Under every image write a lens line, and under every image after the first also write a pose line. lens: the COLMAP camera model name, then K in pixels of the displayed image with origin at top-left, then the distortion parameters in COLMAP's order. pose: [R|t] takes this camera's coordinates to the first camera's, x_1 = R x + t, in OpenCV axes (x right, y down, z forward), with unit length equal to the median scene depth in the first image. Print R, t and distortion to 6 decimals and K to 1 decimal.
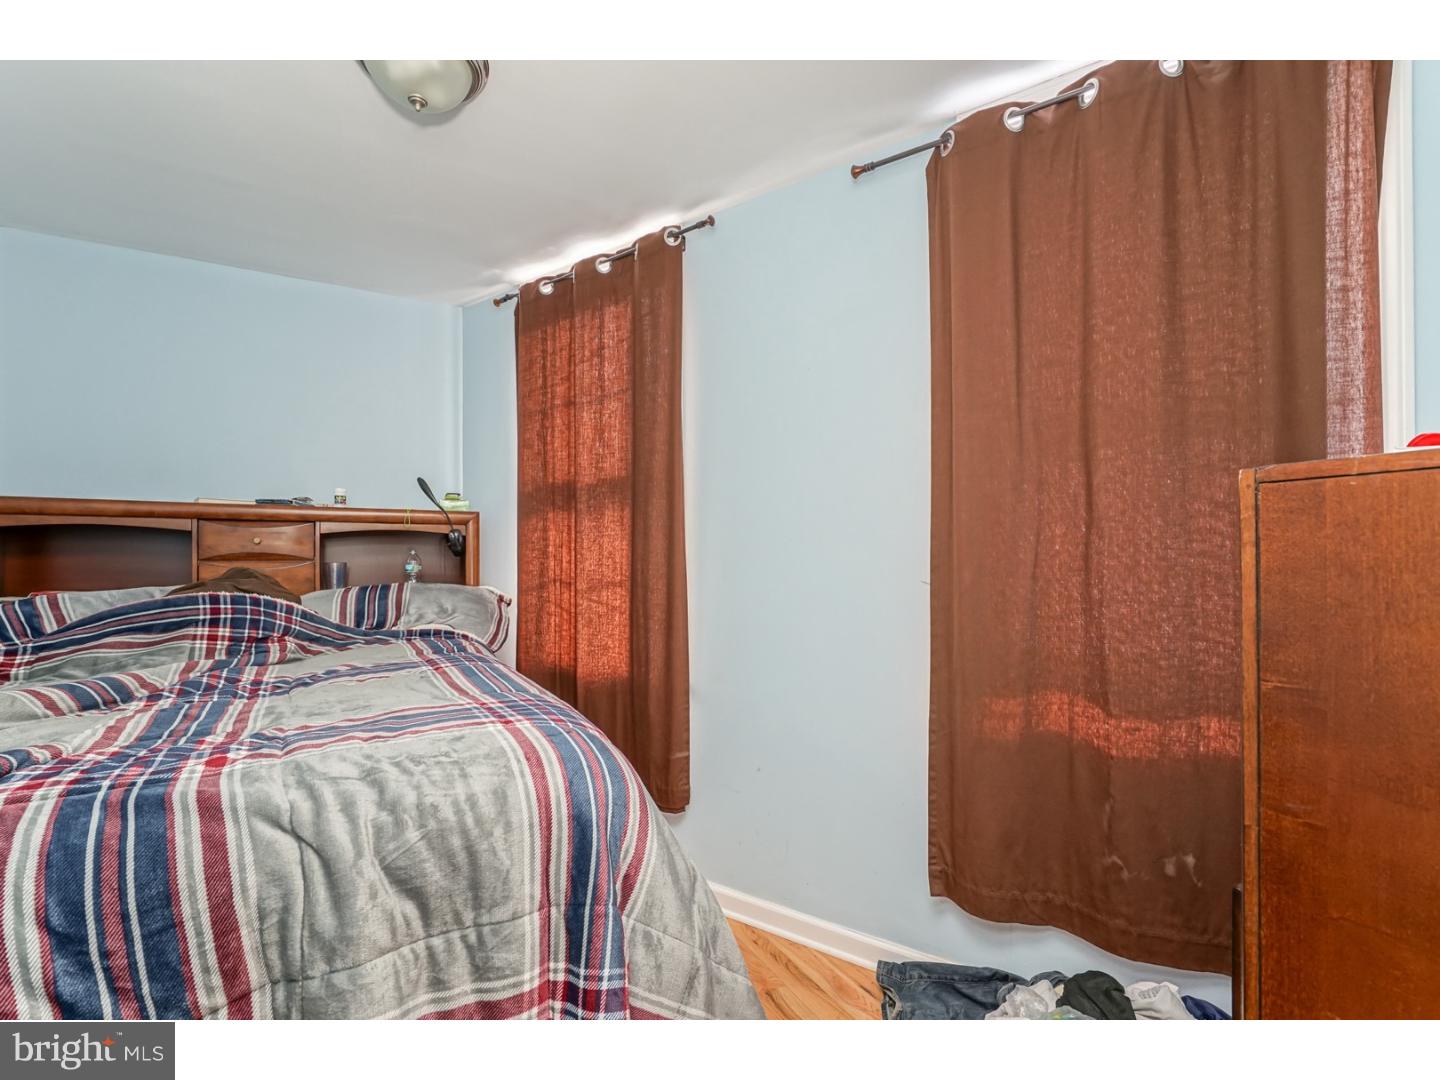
lens RADIAL K [[677.0, 0, 717.8], [0, 677.0, 555.6], [0, 0, 1]] dist [-0.002914, 0.001390]
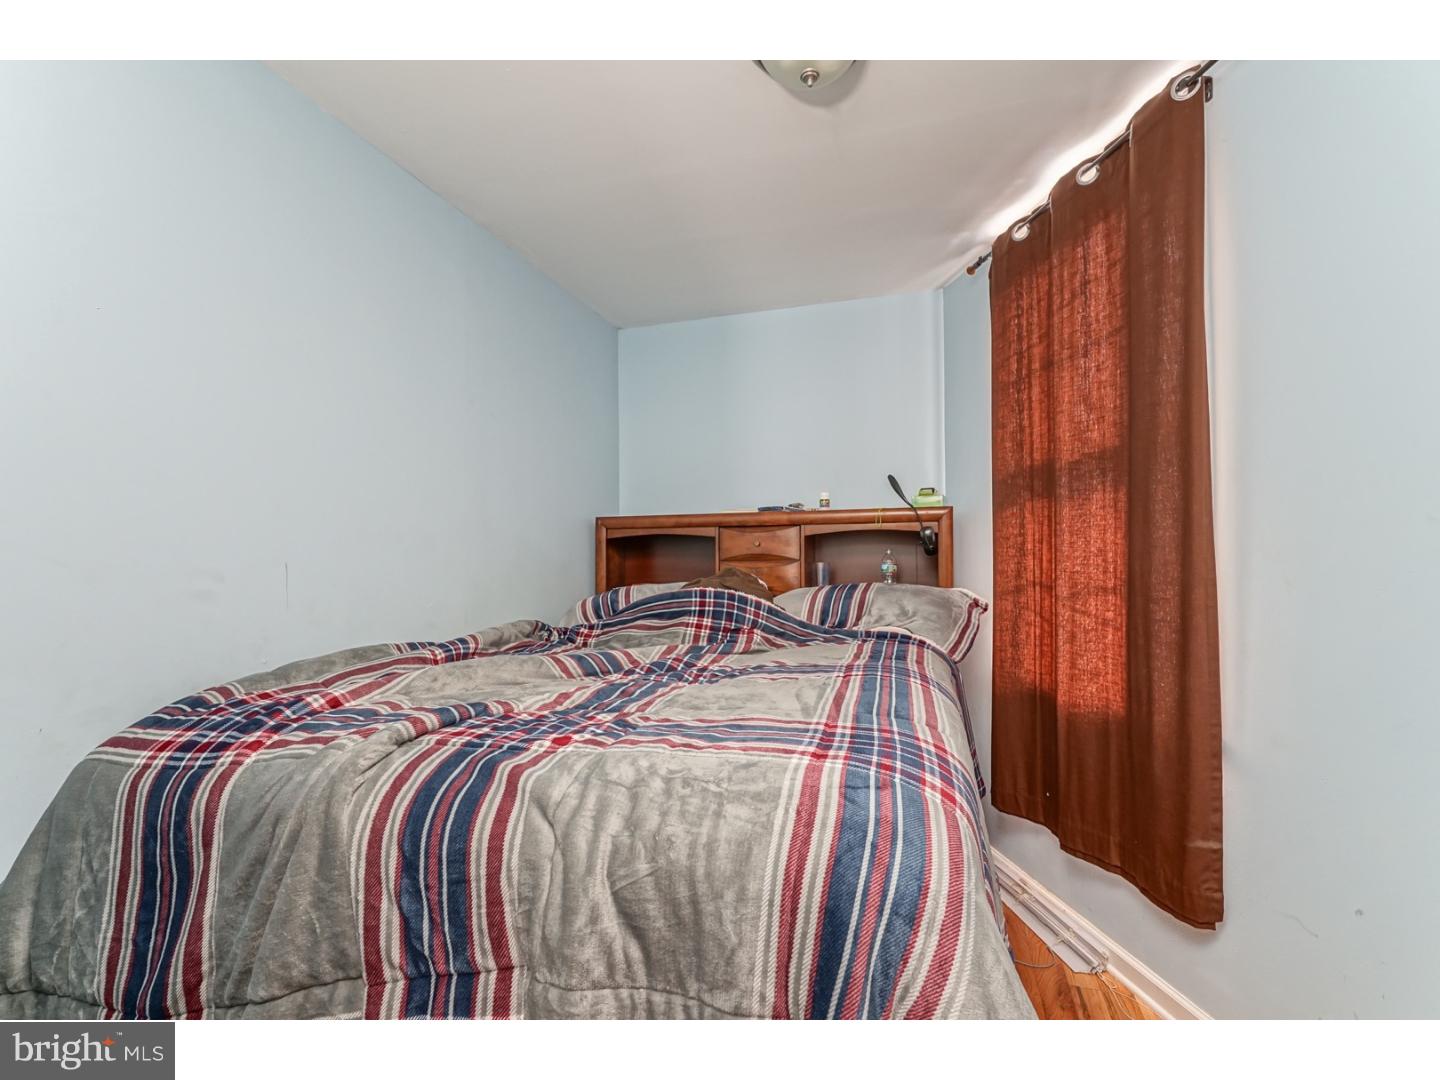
lens RADIAL K [[657.3, 0, 719.8], [0, 657.3, 560.3], [0, 0, 1]] dist [-0.003064, 0.000371]
pose [[0.670686, -0.004905, -0.741725, 0.154285], [0.011032, 0.999933, 0.003363, 0.002562], [0.741659, -0.010438, 0.670696, 0.287006]]
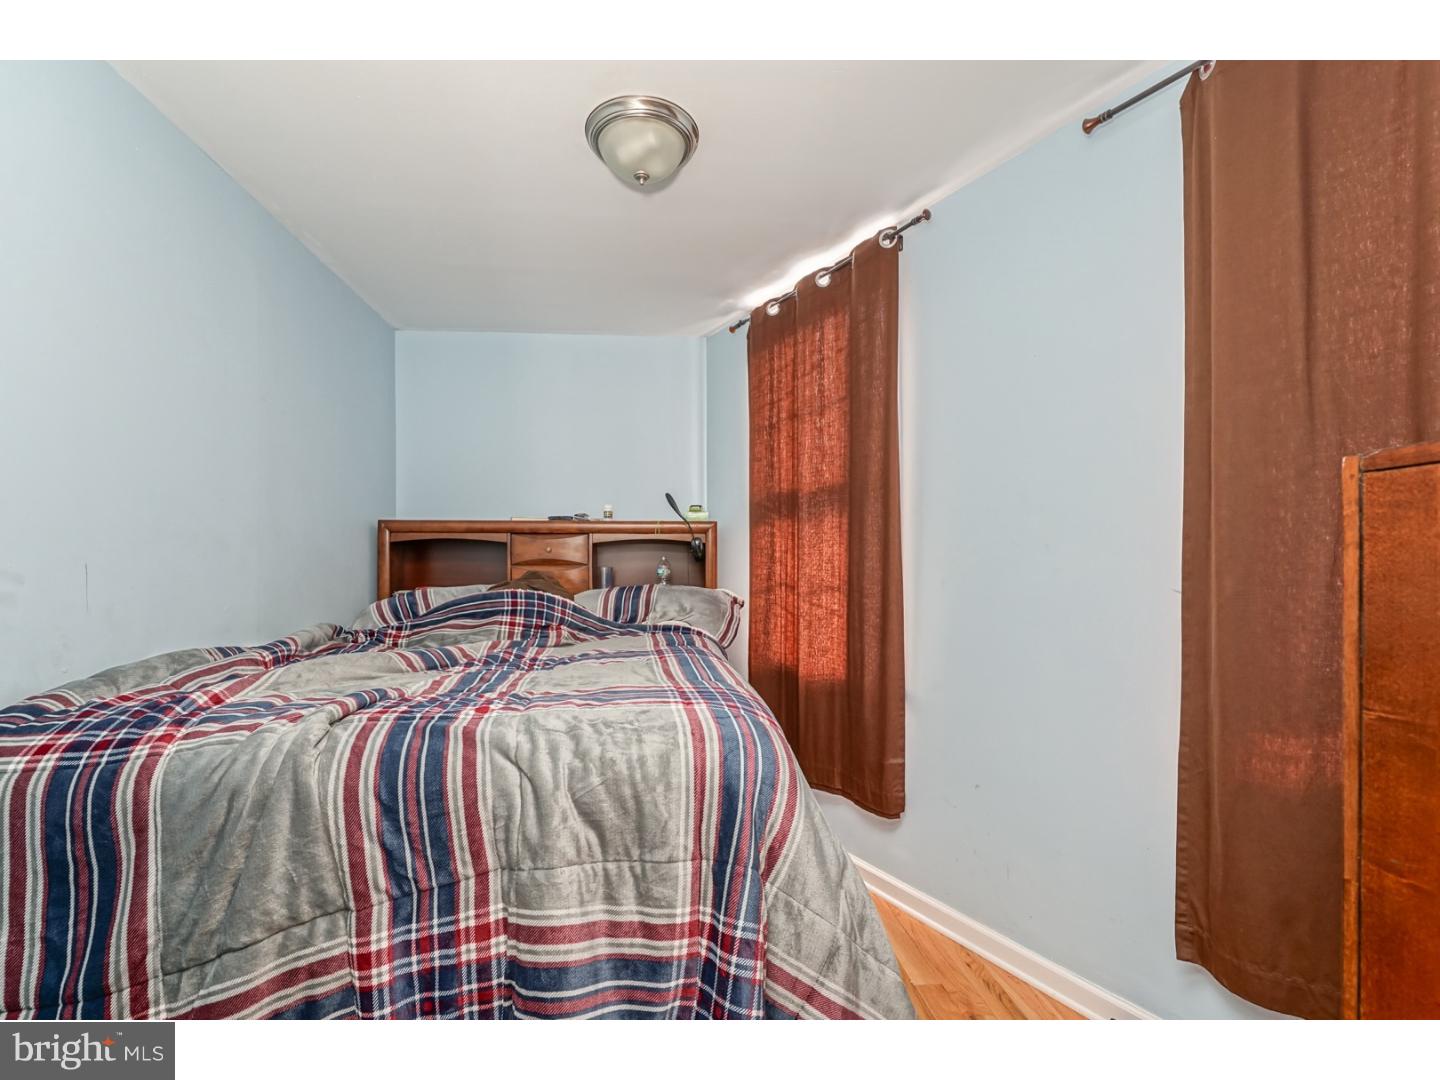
lens RADIAL K [[682.4, 0, 685.5], [0, 682.4, 569.2], [0, 0, 1]] dist [-0.004334, 0.001290]
pose [[0.897952, 0.003618, -0.440078, 0.154863], [0.001680, 0.999931, 0.011649, 0.000361], [0.440090, -0.011199, 0.897884, -0.044722]]
